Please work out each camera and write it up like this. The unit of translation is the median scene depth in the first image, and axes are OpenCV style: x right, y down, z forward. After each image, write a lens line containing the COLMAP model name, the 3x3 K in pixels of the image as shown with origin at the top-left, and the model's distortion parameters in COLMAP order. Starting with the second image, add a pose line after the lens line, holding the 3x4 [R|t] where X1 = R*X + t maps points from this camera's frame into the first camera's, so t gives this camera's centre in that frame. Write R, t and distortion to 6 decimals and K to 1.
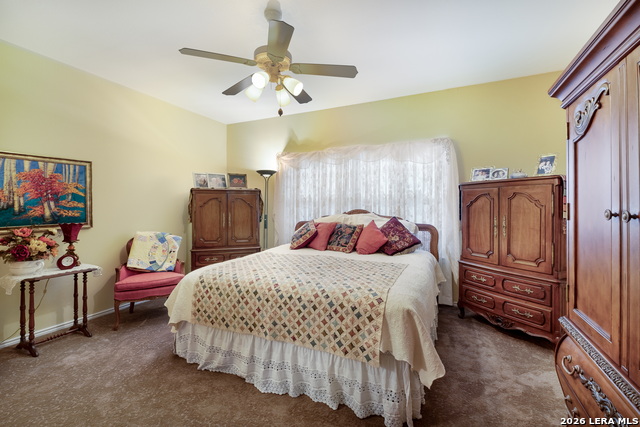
lens RADIAL K [[276.4, 0, 319.4], [0, 276.4, 207.6], [0, 0, 1]] dist [0.005144, -0.003824]
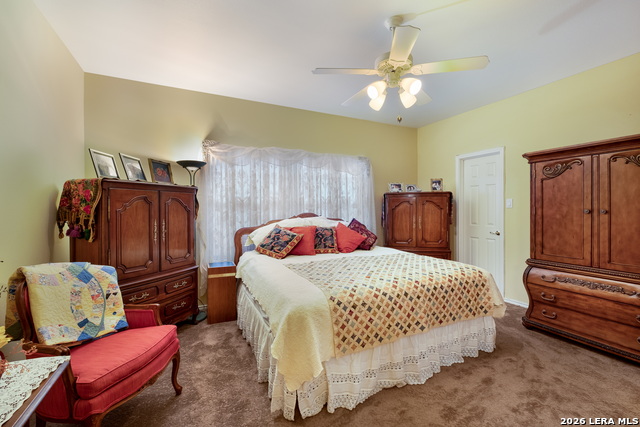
lens RADIAL K [[276.4, 0, 317.8], [0, 276.4, 213.1], [0, 0, 1]] dist [0.005144, -0.003824]
pose [[0.630184, -0.010924, 0.776369, -0.795545], [0.009281, 0.999936, 0.006536, 0.000828], [-0.776390, 0.003087, 0.630245, 0.399920]]
